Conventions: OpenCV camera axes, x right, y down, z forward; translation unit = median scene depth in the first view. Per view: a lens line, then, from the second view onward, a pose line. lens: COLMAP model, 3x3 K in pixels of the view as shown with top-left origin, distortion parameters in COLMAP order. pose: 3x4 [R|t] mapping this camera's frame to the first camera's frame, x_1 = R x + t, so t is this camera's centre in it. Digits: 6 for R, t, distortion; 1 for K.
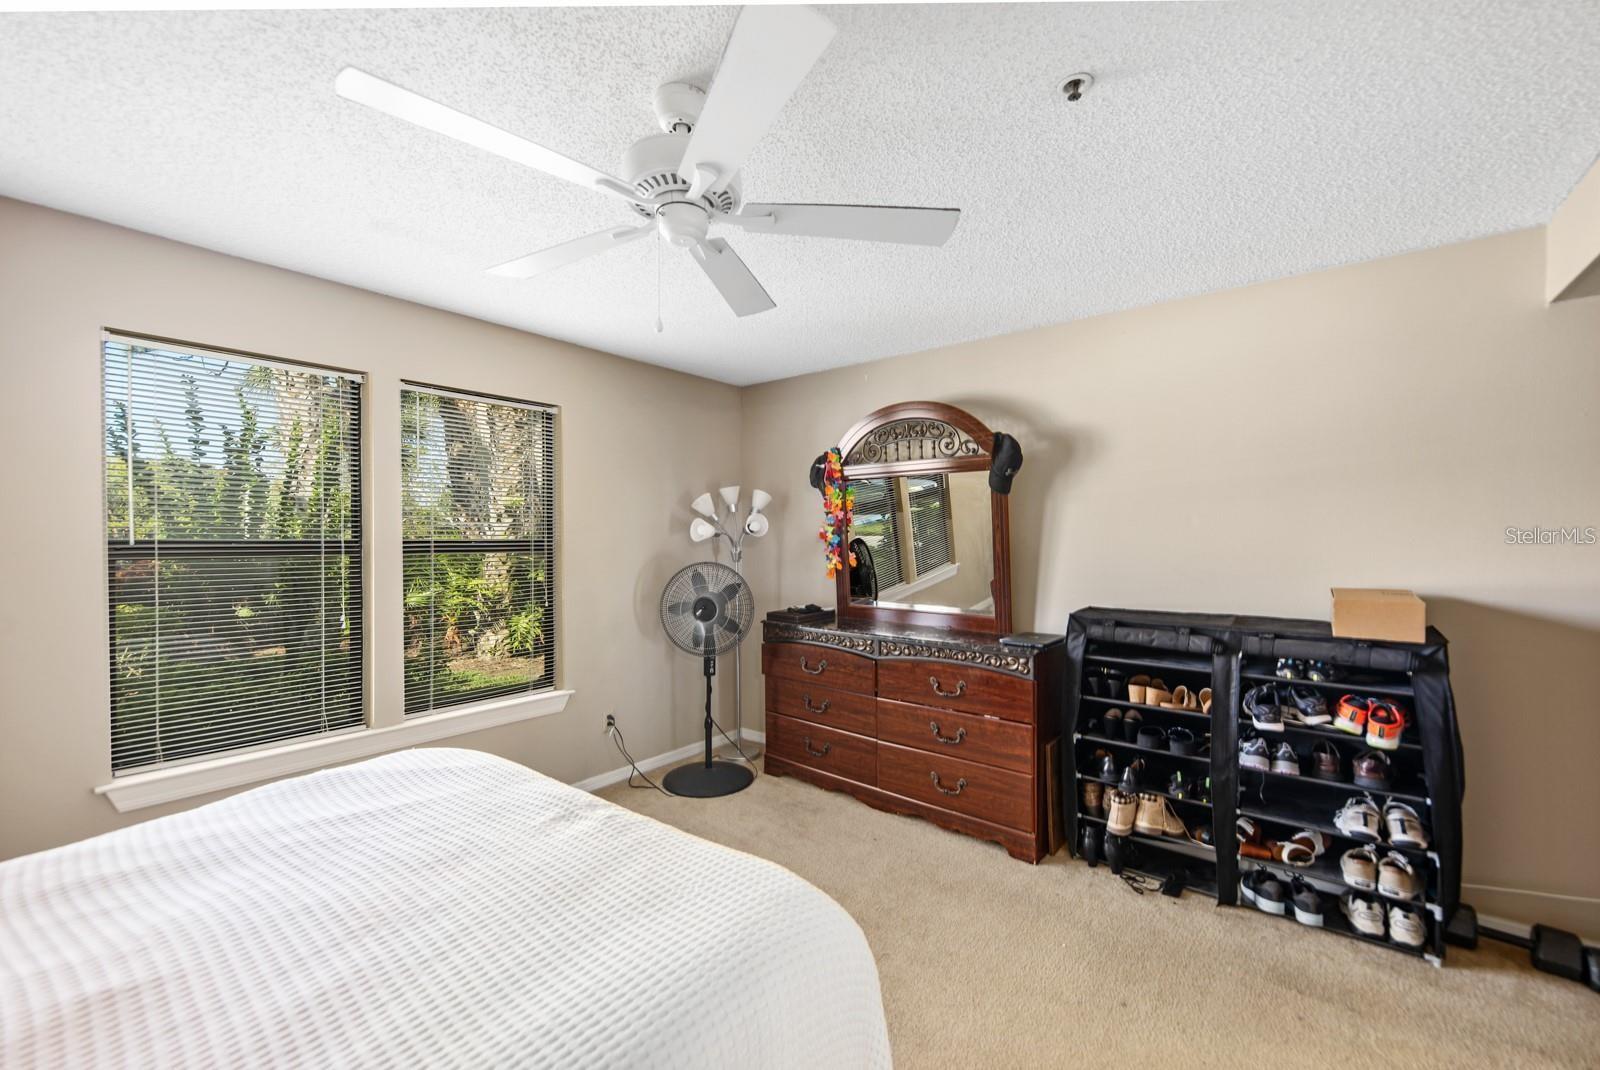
lens RADIAL K [[635.4, 0, 792.3], [0, 635.4, 532.2], [0, 0, 1]] dist [0.003451, -0.001666]
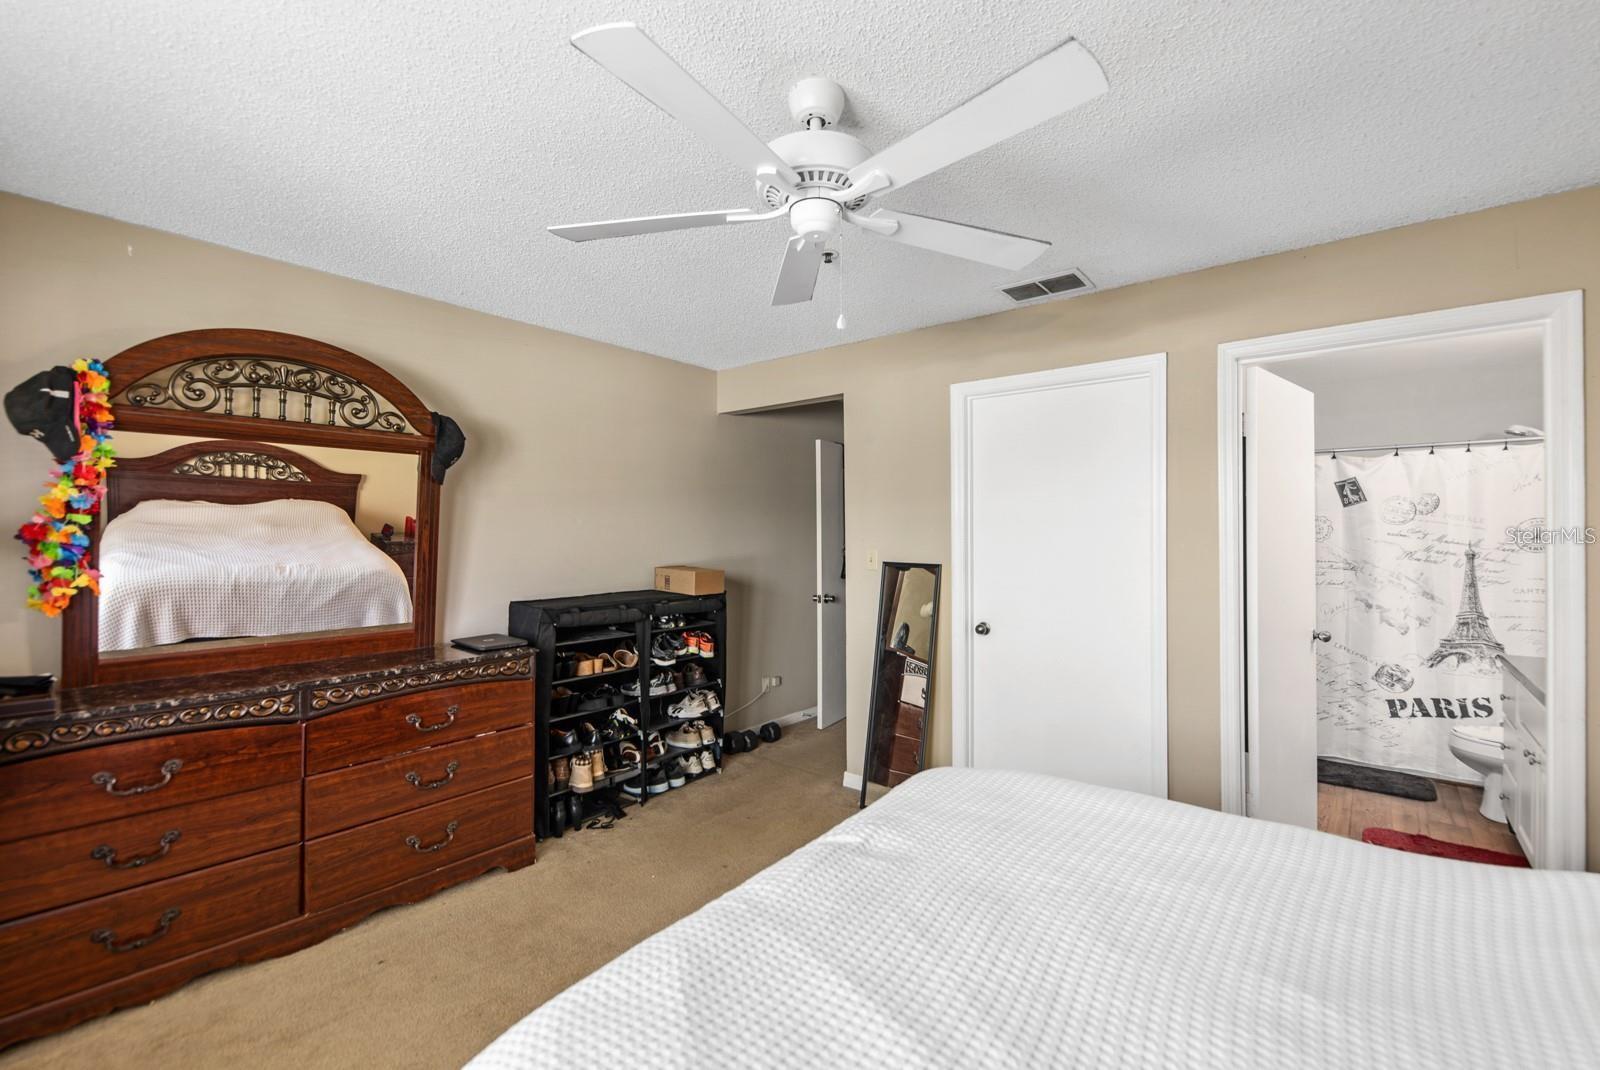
lens RADIAL K [[686.1, 0, 796.7], [0, 686.1, 530.2], [0, 0, 1]] dist [0.009880, -0.005789]
pose [[0.000781, 0.007603, 0.999971, -0.779776], [-0.001889, 0.999969, -0.007601, 0.011376], [-0.999998, -0.001883, 0.000795, 0.659051]]
